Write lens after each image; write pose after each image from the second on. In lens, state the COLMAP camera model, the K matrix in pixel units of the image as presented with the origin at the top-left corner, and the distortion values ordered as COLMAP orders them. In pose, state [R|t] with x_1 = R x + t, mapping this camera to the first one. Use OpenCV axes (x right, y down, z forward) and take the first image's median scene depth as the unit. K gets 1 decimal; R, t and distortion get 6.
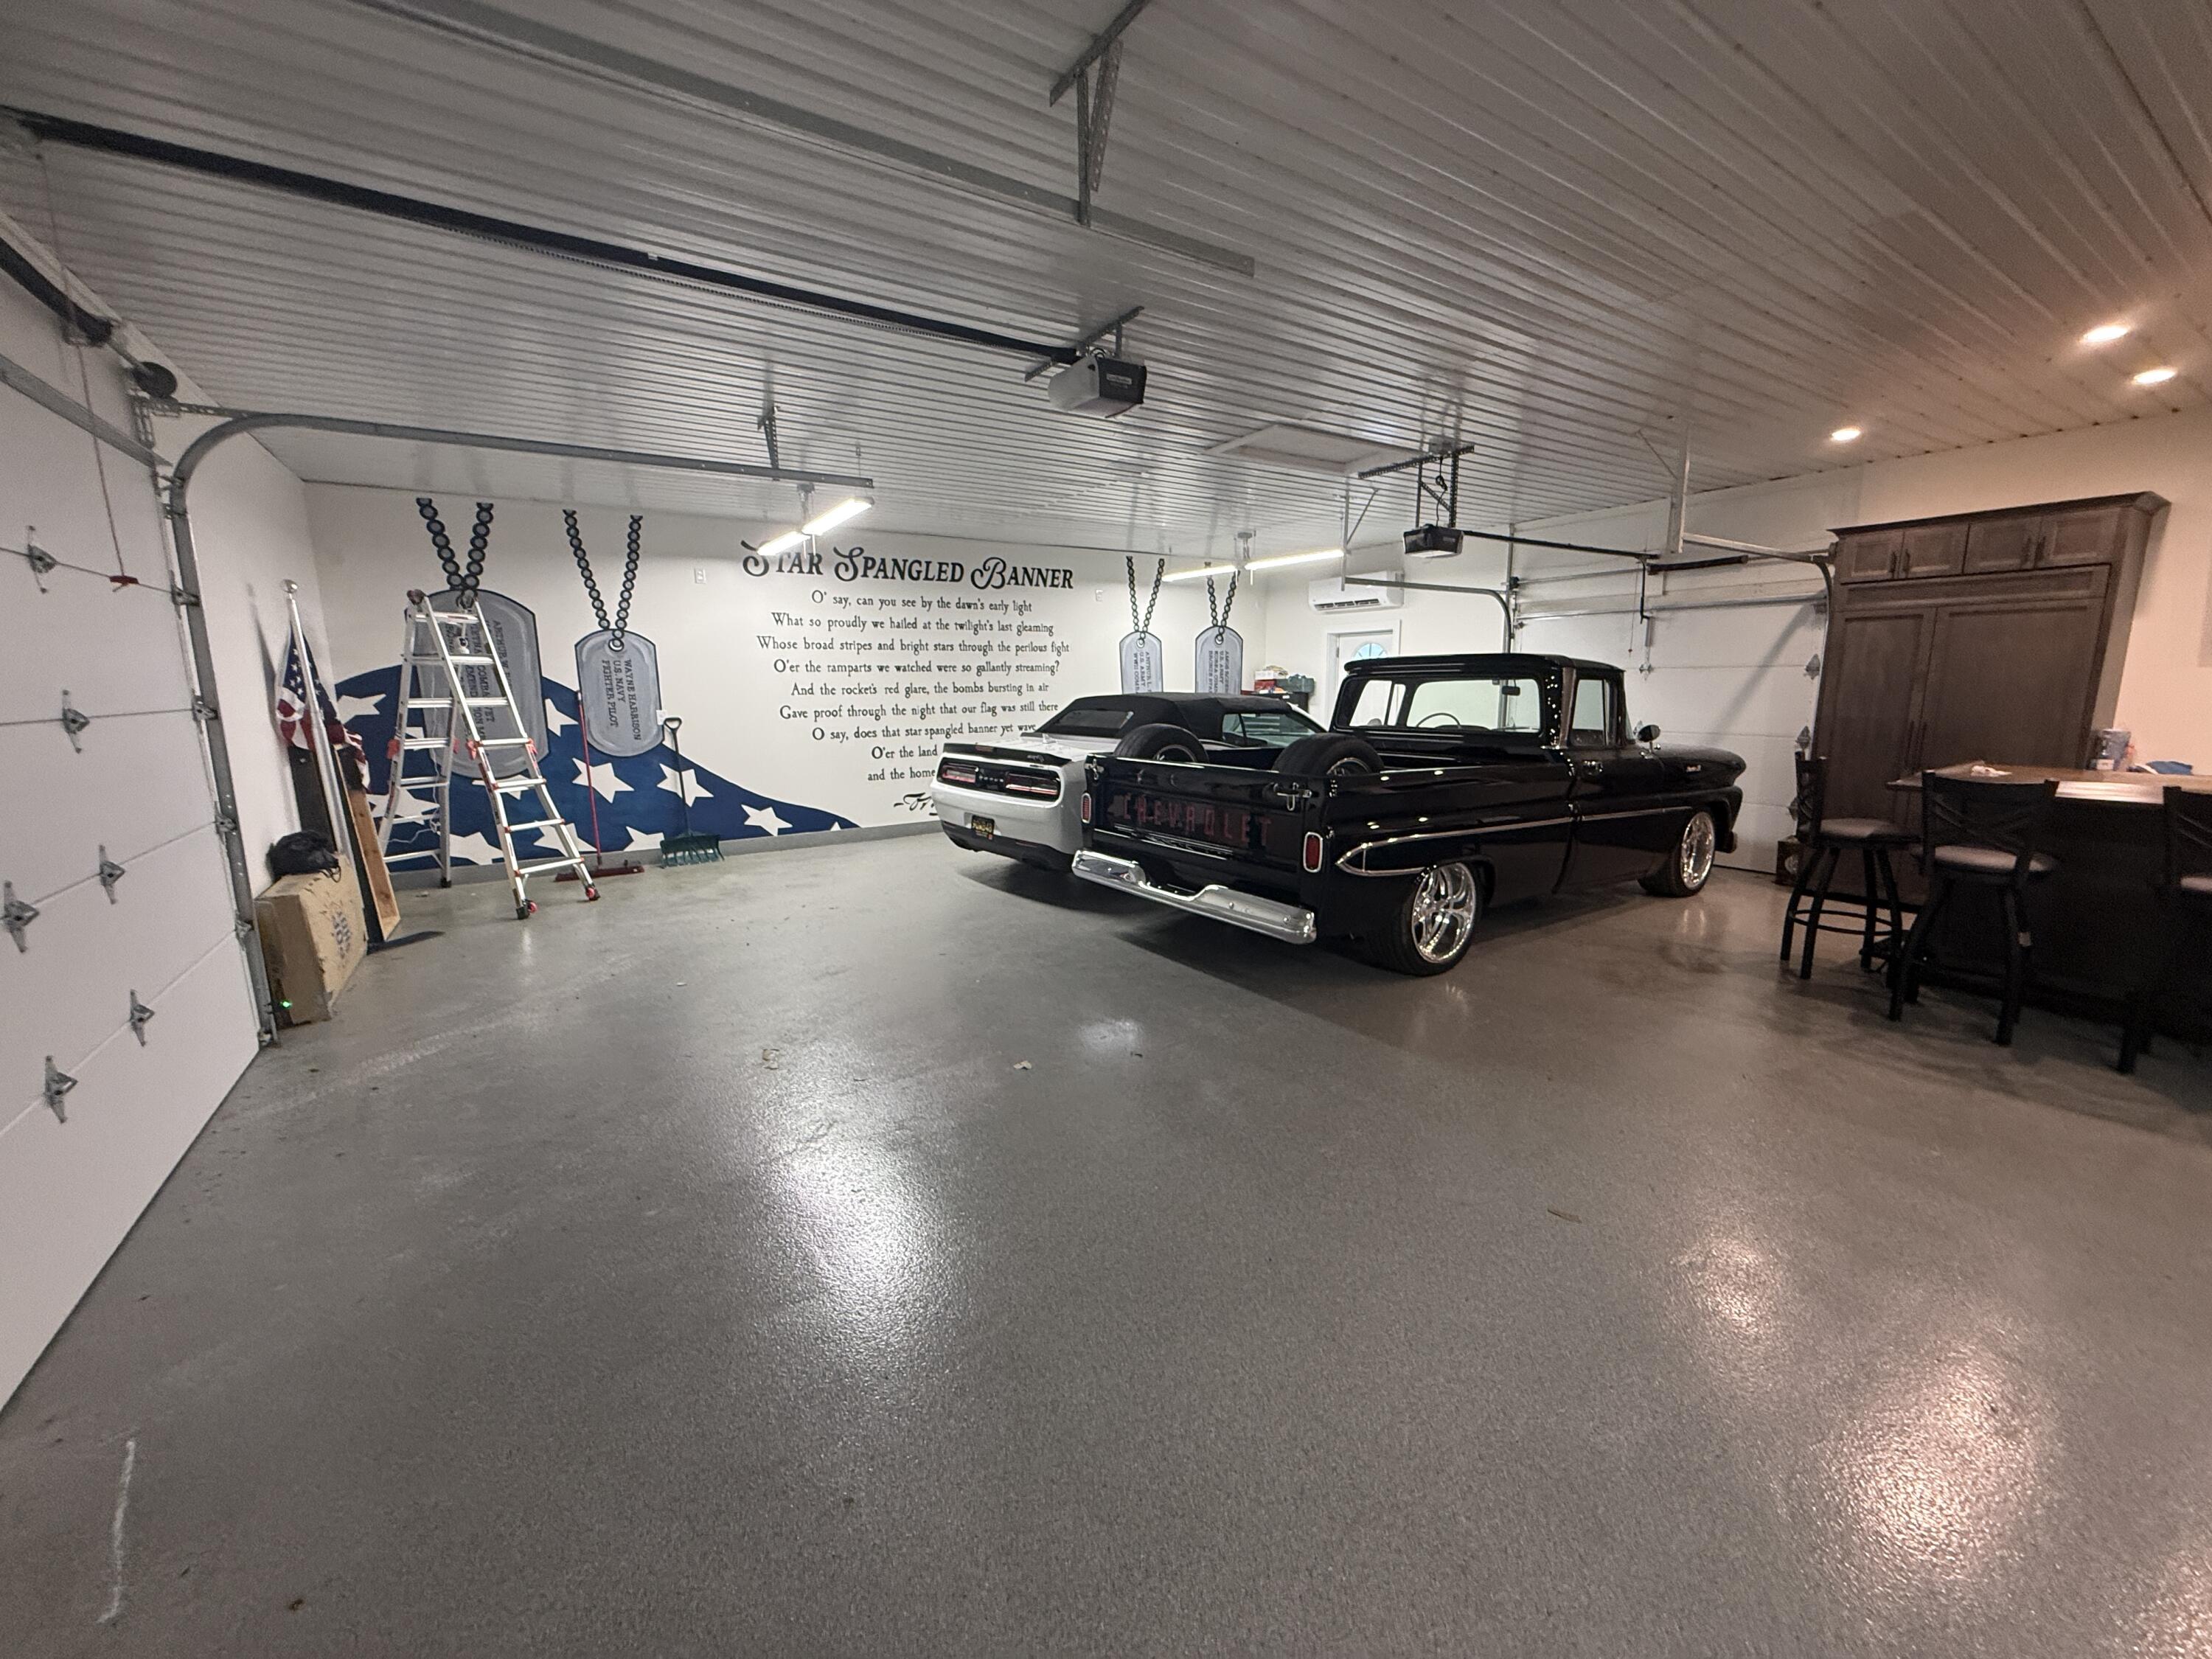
lens RADIAL K [[892.3, 0, 1091.9], [0, 892.3, 832.4], [0, 0, 1]] dist [0.000927, 0.001350]
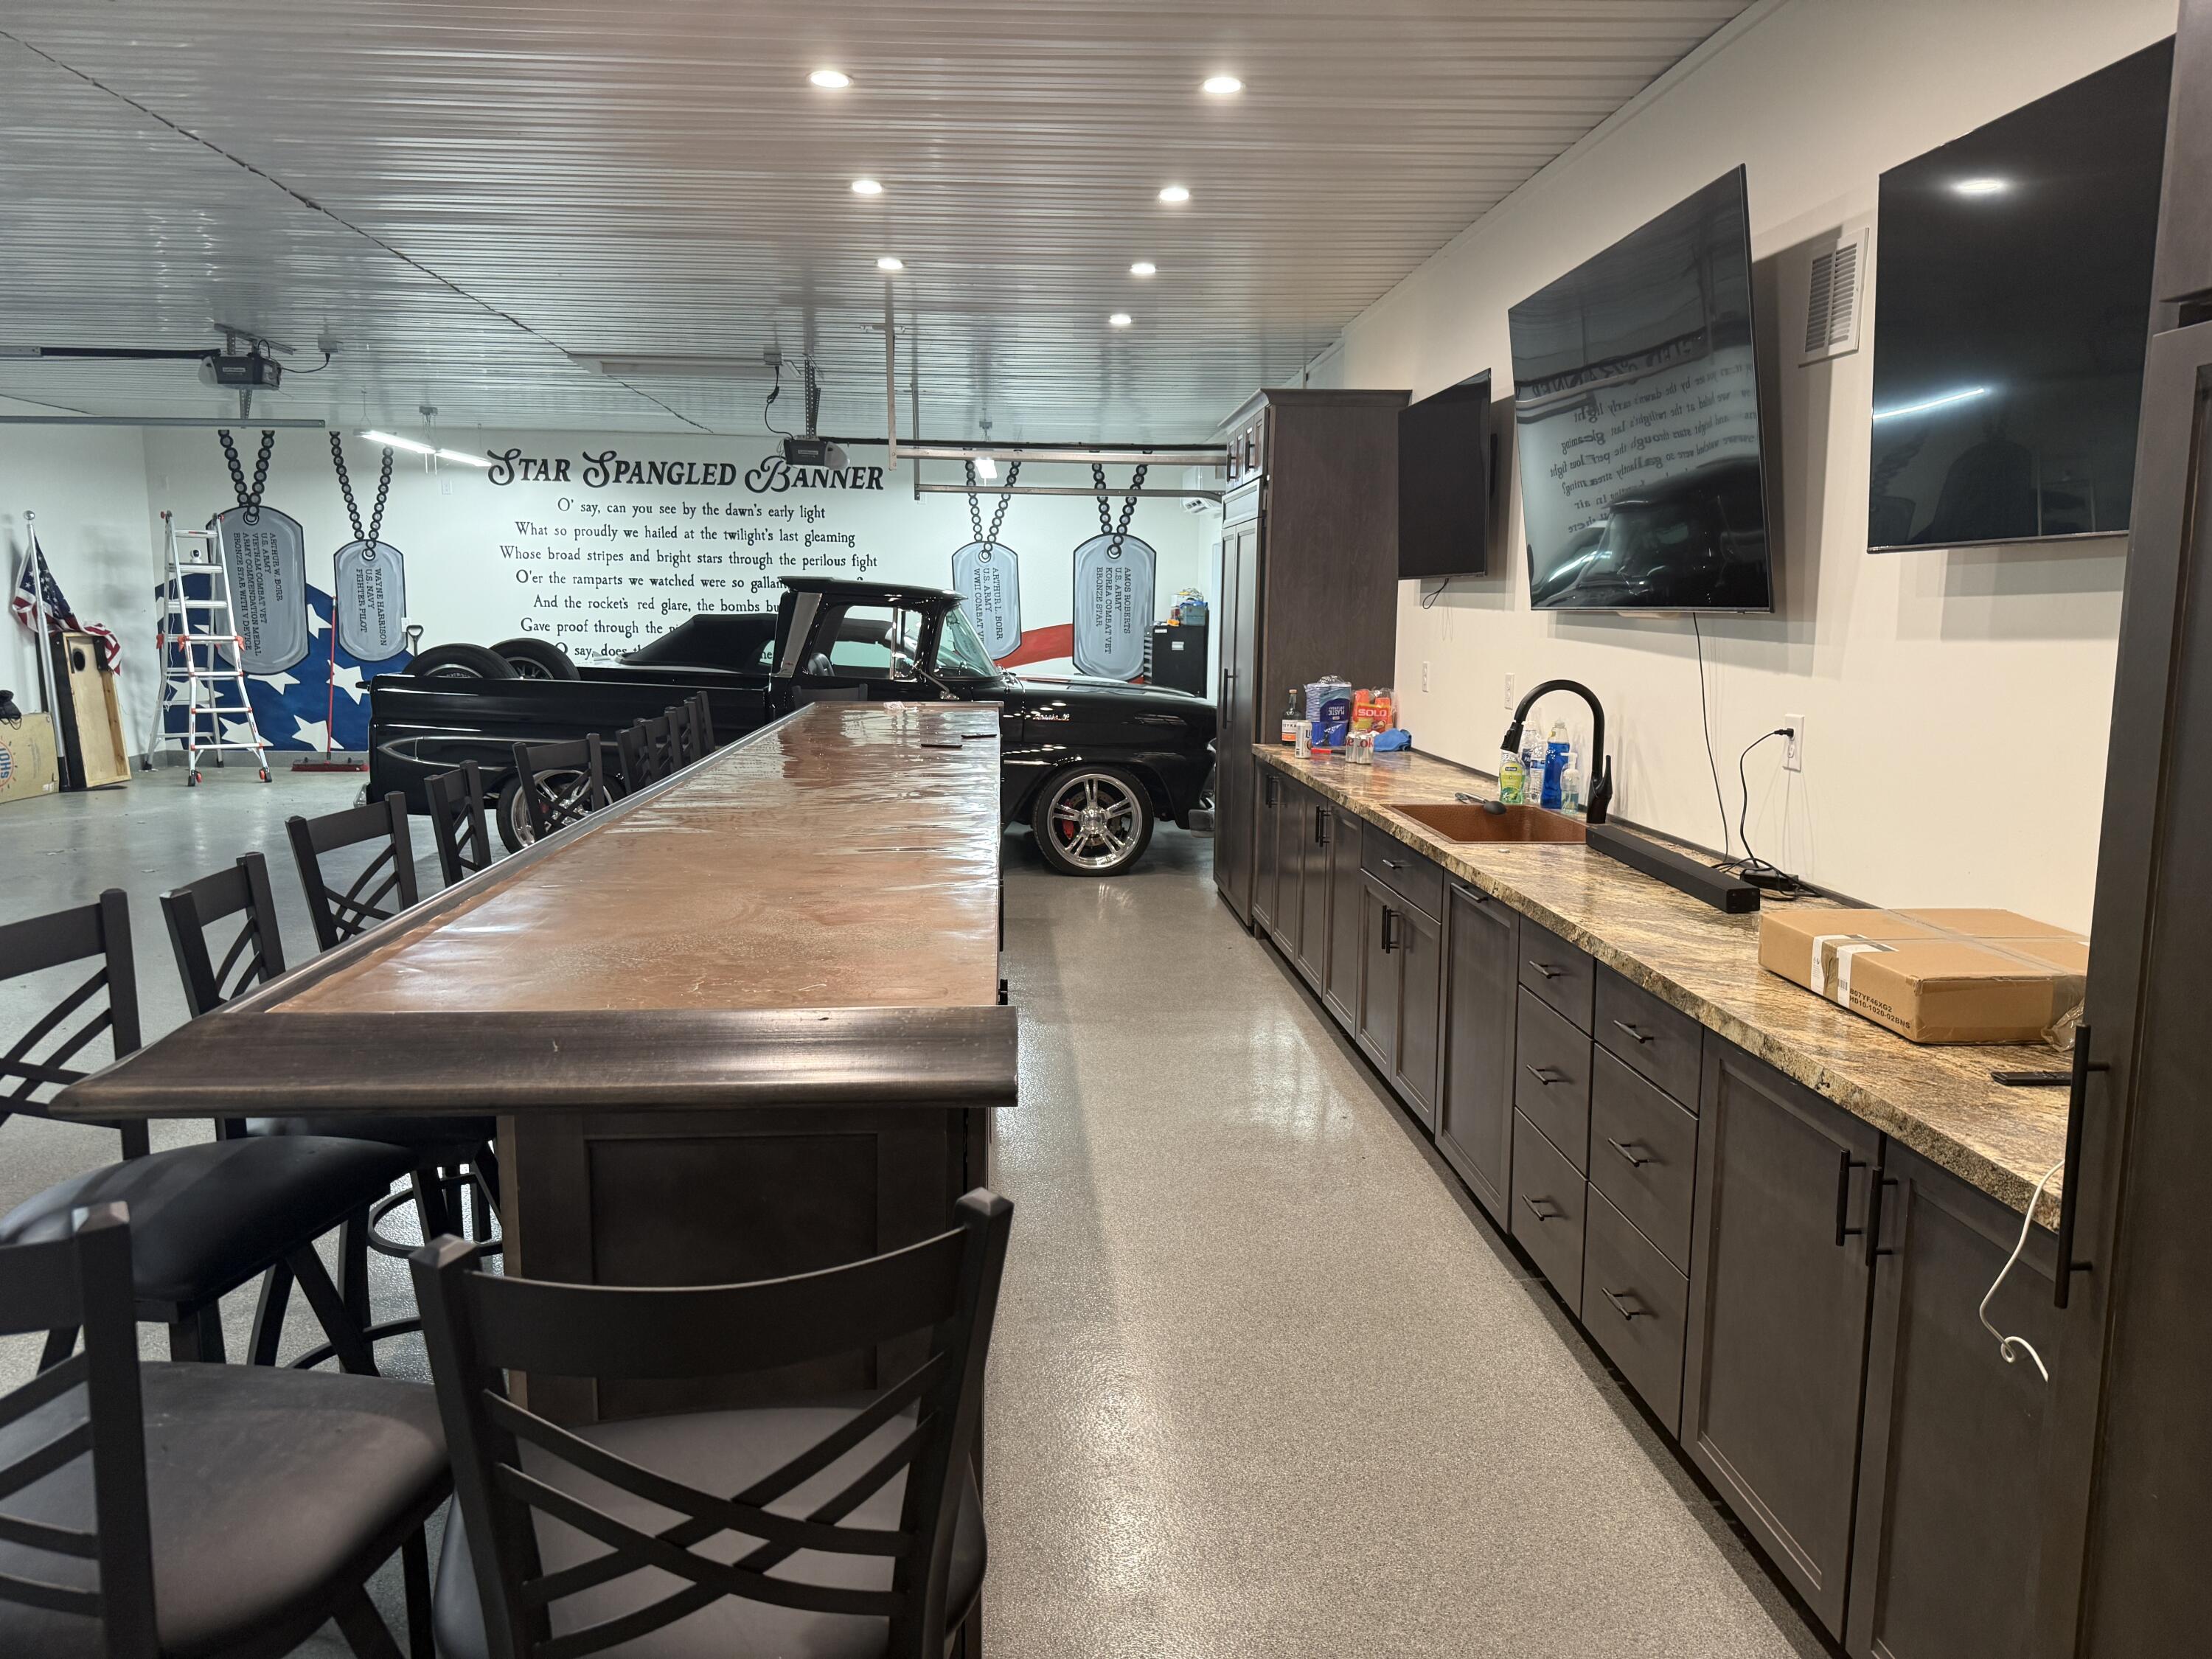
lens RADIAL K [[1574.2, 0, 1245.7], [0, 1574.2, 860.7], [0, 0, 1]] dist [0.024224, -0.085357]
pose [[0.890371, 0.097407, -0.444692, 1.370590], [-0.103533, 0.994570, 0.010558, 0.024821], [0.443306, 0.036640, 0.895621, -0.204896]]
